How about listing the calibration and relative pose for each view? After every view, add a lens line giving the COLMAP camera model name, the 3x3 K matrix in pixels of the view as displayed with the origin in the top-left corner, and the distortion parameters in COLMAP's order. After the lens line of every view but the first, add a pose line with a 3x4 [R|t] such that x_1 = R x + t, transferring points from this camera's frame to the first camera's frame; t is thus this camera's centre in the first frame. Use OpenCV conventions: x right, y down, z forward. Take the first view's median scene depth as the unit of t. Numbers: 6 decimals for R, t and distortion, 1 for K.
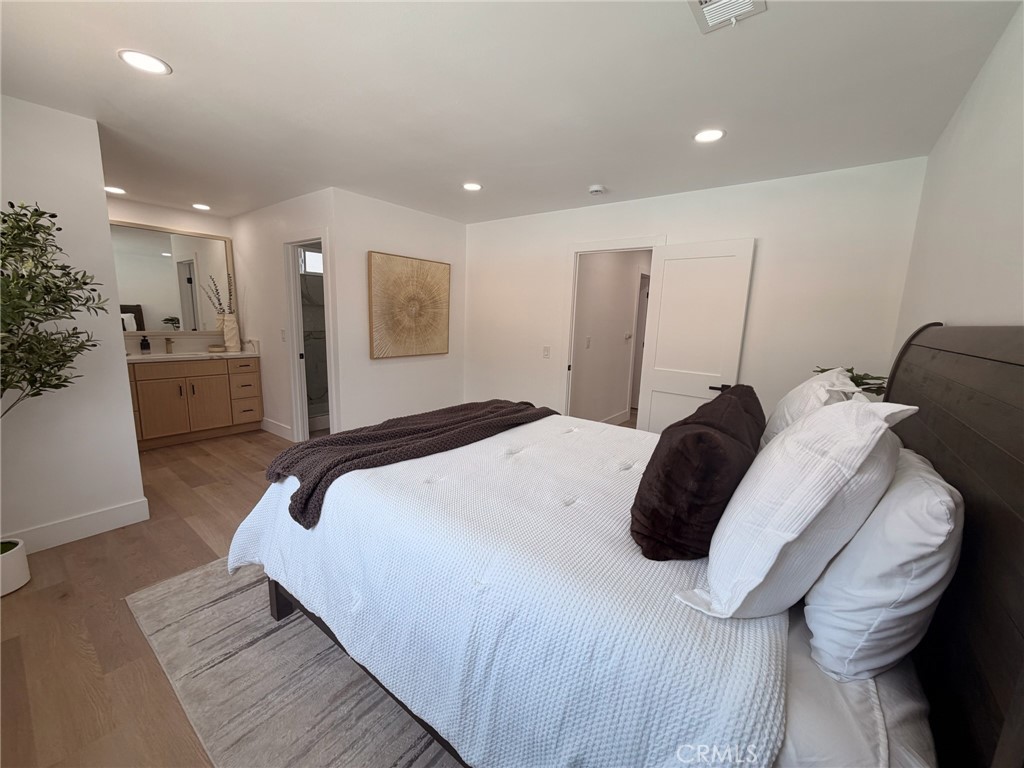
lens RADIAL K [[406.4, 0, 513.0], [0, 406.4, 386.6], [0, 0, 1]] dist [0.001700, 0.000605]
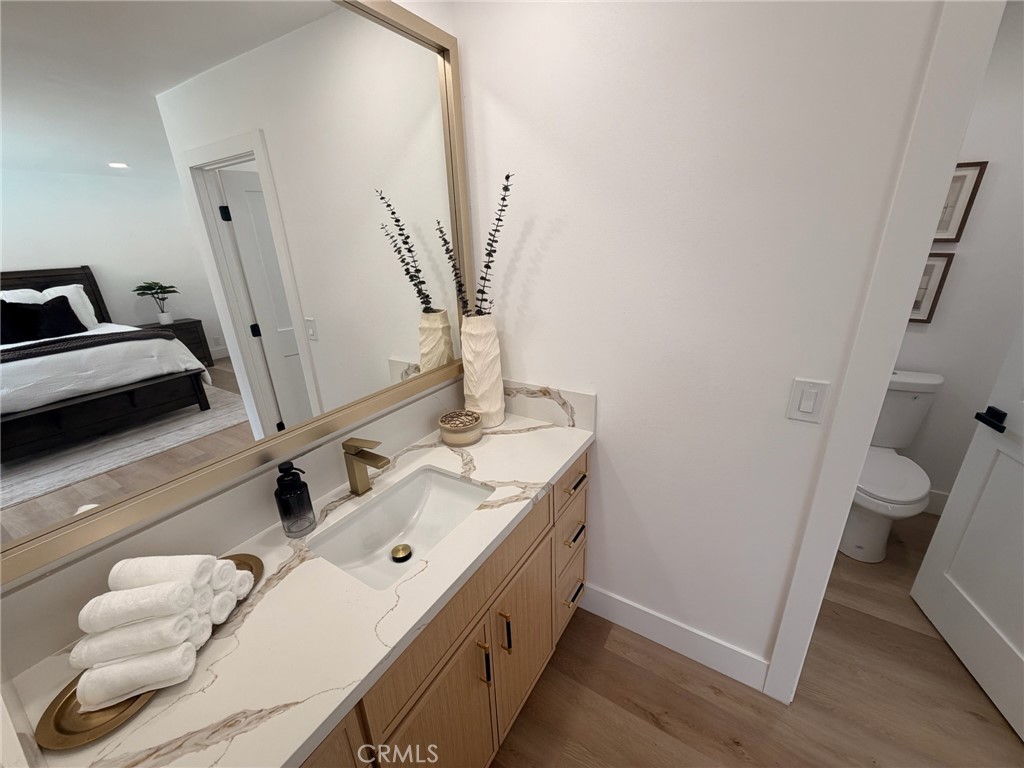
lens RADIAL K [[406.4, 0, 511.4], [0, 406.4, 384.7], [0, 0, 1]] dist [0.001700, 0.000605]
pose [[0.993879, -0.090635, 0.063163, -0.538427], [0.077290, 0.979001, 0.188634, -0.141265], [-0.078933, -0.182597, 0.980014, 0.523374]]
